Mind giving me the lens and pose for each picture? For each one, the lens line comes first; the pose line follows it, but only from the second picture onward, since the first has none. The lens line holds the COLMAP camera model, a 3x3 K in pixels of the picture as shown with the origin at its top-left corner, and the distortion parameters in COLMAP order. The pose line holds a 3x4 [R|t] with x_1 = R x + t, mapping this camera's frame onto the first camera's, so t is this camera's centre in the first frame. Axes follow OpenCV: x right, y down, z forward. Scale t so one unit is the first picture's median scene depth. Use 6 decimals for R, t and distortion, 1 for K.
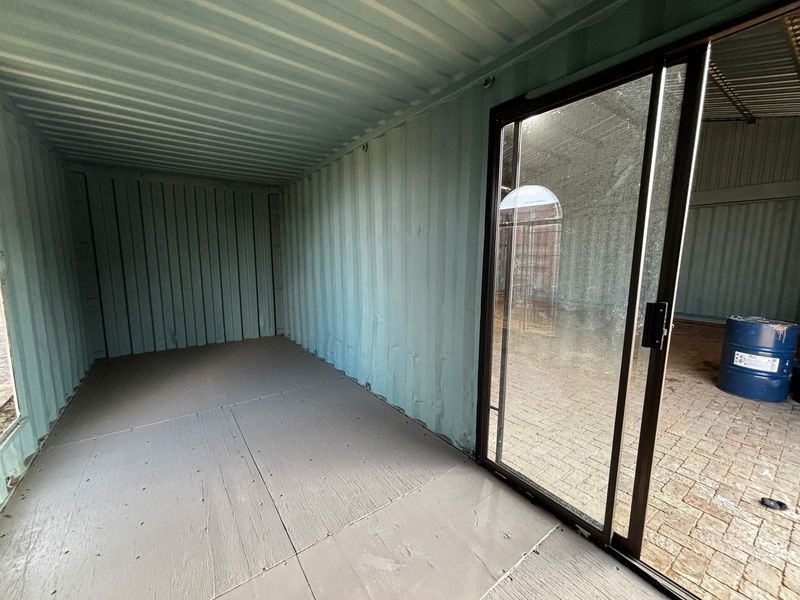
lens RADIAL K [[322.7, 0, 399.9], [0, 322.7, 300.3], [0, 0, 1]] dist [-0.001882, 0.000633]
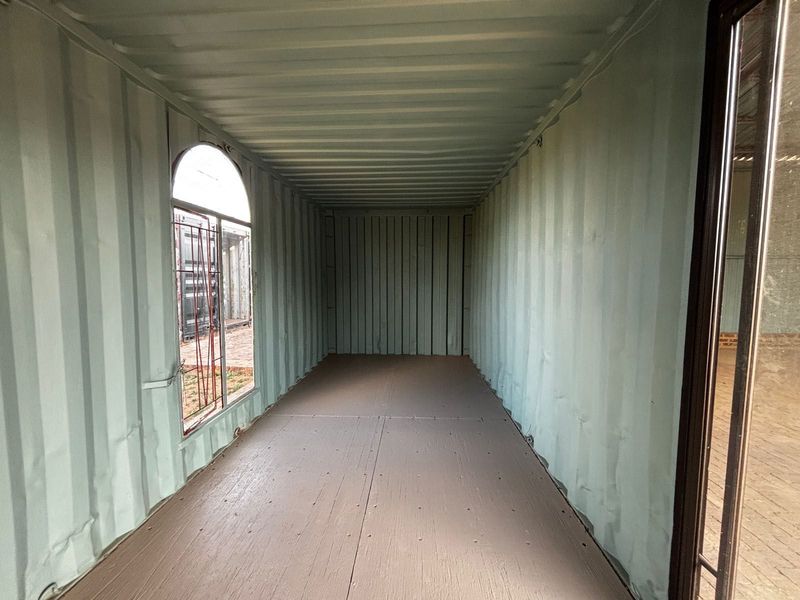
lens RADIAL K [[322.7, 0, 399.3], [0, 322.7, 300.5], [0, 0, 1]] dist [-0.001882, 0.000633]
pose [[0.776153, 0.045062, -0.628933, 0.152291], [-0.083203, 0.996040, -0.031314, -0.022888], [0.625032, 0.076634, 0.776829, 0.187637]]
